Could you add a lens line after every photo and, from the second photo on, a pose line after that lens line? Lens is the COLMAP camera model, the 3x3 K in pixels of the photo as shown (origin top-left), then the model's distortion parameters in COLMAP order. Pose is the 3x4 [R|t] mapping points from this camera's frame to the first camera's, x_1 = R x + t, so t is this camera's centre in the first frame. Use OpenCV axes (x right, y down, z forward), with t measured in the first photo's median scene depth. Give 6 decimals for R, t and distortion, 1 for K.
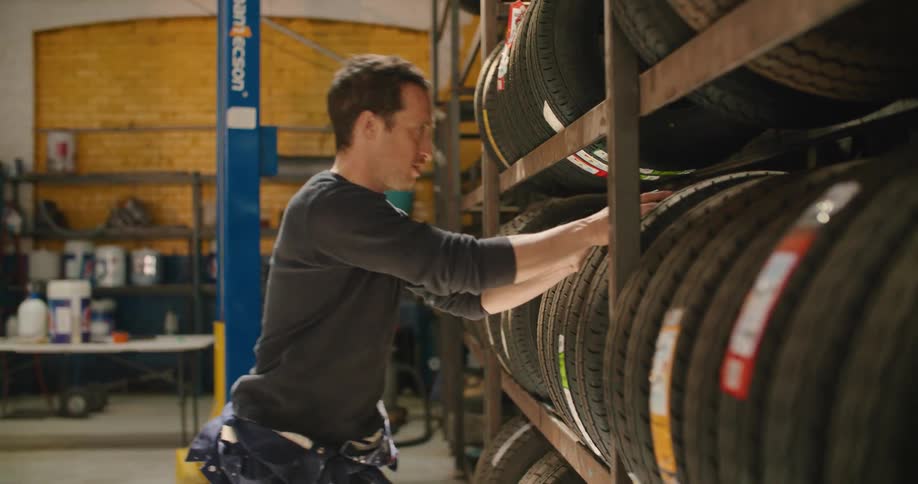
lens RADIAL K [[1373.9, 0, 457.8], [0, 1373.9, 238.5], [0, 0, 1]] dist [-0.100465, 0.000000]
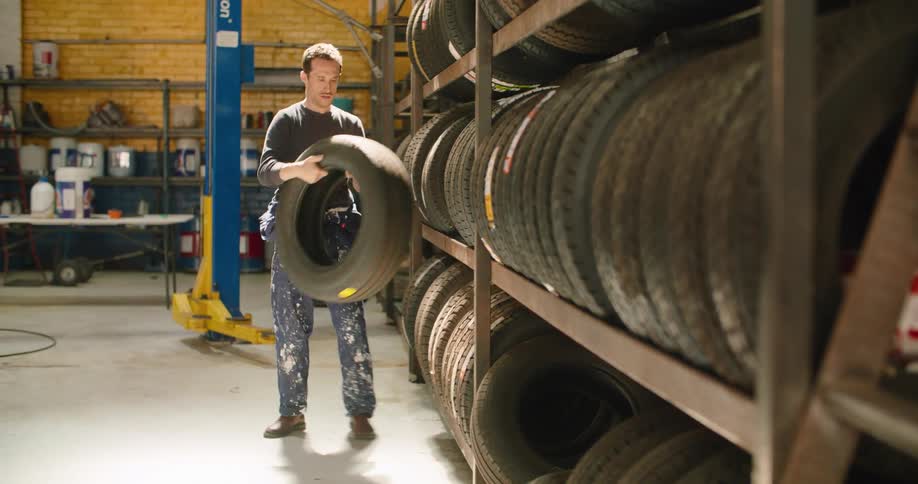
lens RADIAL K [[1373.9, 0, 454.0], [0, 1373.9, 247.0], [0, 0, 1]] dist [-0.100465, 0.000000]
pose [[0.998675, 0.014610, 0.049348, -0.003031], [-0.017994, 0.997465, 0.068853, 0.012059], [-0.048217, -0.069650, 0.996406, -0.242264]]
